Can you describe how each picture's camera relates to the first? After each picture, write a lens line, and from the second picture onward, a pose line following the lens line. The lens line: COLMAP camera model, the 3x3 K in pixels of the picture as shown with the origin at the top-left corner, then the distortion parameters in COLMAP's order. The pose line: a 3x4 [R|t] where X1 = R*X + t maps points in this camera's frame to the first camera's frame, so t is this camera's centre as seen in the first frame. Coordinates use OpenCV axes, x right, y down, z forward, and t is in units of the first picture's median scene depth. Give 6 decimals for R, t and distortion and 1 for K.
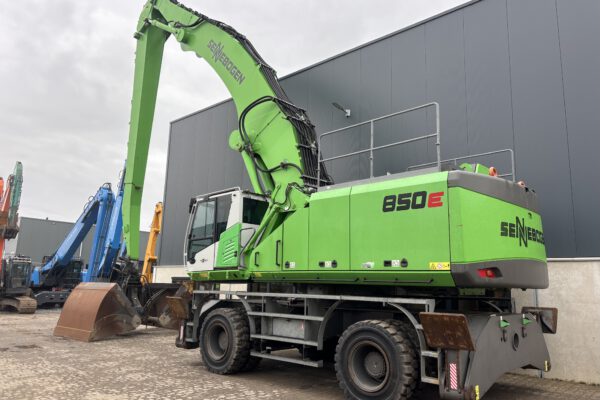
lens RADIAL K [[459.6, 0, 299.3], [0, 459.6, 190.7], [0, 0, 1]] dist [0.064605, -0.072468]
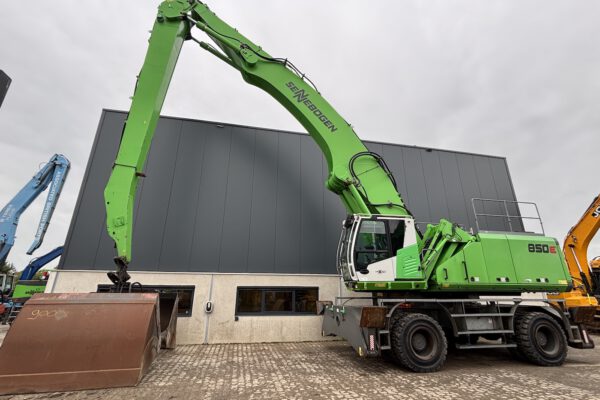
lens RADIAL K [[268.4, 0, 300.0], [0, 268.4, 200.0], [0, 0, 1]] dist [0.000731, -0.000011]
pose [[0.581371, 0.243678, 0.776292, -0.947184], [-0.157274, 0.969761, -0.186624, 0.143786], [-0.798294, -0.013593, 0.602115, 0.816452]]
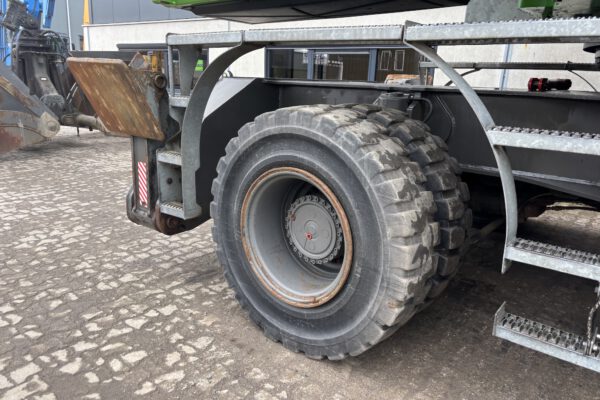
lens RADIAL K [[459.6, 0, 299.3], [0, 459.6, 190.7], [0, 0, 1]] dist [0.064605, -0.072468]
pose [[0.997394, -0.002450, 0.072107, -0.184549], [-0.028451, 0.905081, 0.424287, 0.192157], [-0.066303, -0.425232, 0.902652, 0.762970]]
